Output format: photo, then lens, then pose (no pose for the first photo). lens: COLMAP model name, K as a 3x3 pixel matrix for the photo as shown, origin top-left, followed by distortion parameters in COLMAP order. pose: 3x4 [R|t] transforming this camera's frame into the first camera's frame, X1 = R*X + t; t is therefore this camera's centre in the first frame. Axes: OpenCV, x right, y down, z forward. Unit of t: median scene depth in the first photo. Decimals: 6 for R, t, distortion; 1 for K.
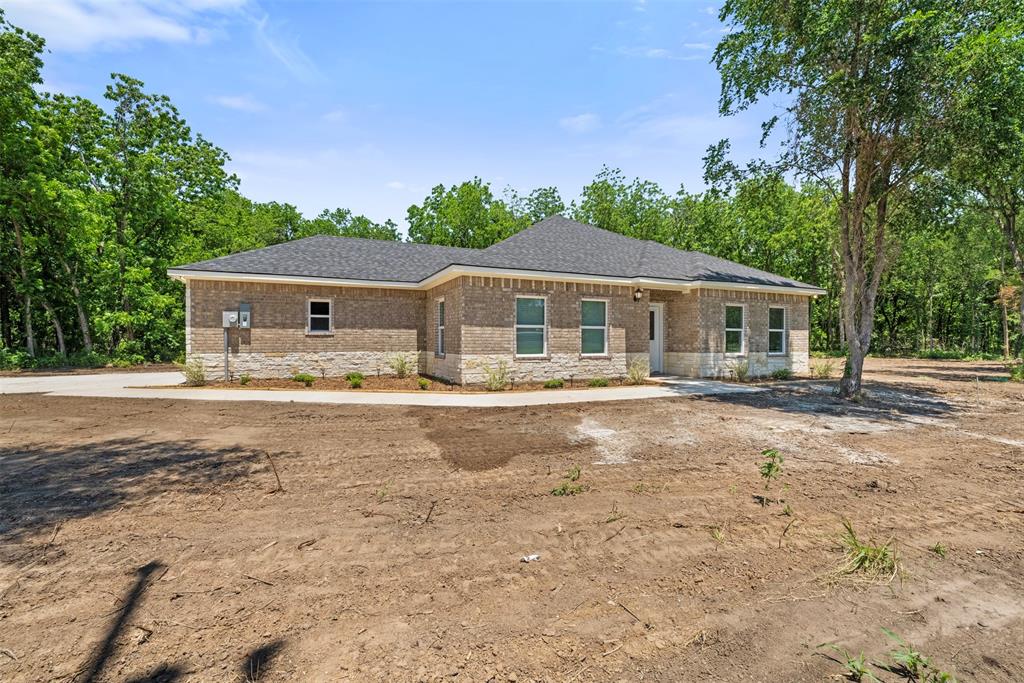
lens RADIAL K [[459.9, 0, 505.6], [0, 459.9, 338.5], [0, 0, 1]] dist [-0.002936, -0.000083]
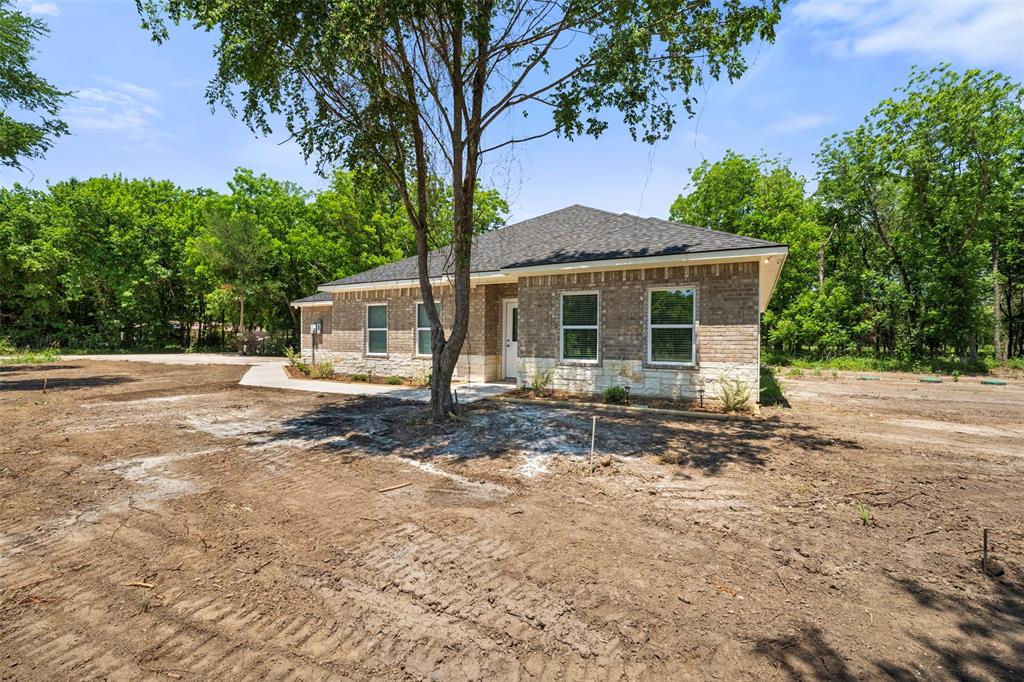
lens RADIAL K [[459.9, 0, 505.6], [0, 459.9, 338.0], [0, 0, 1]] dist [-0.002936, -0.000083]
pose [[0.596398, -0.005748, -0.802668, 1.171230], [-0.002689, 0.999954, -0.009159, 0.005643], [0.802685, 0.007621, 0.596355, 0.549733]]
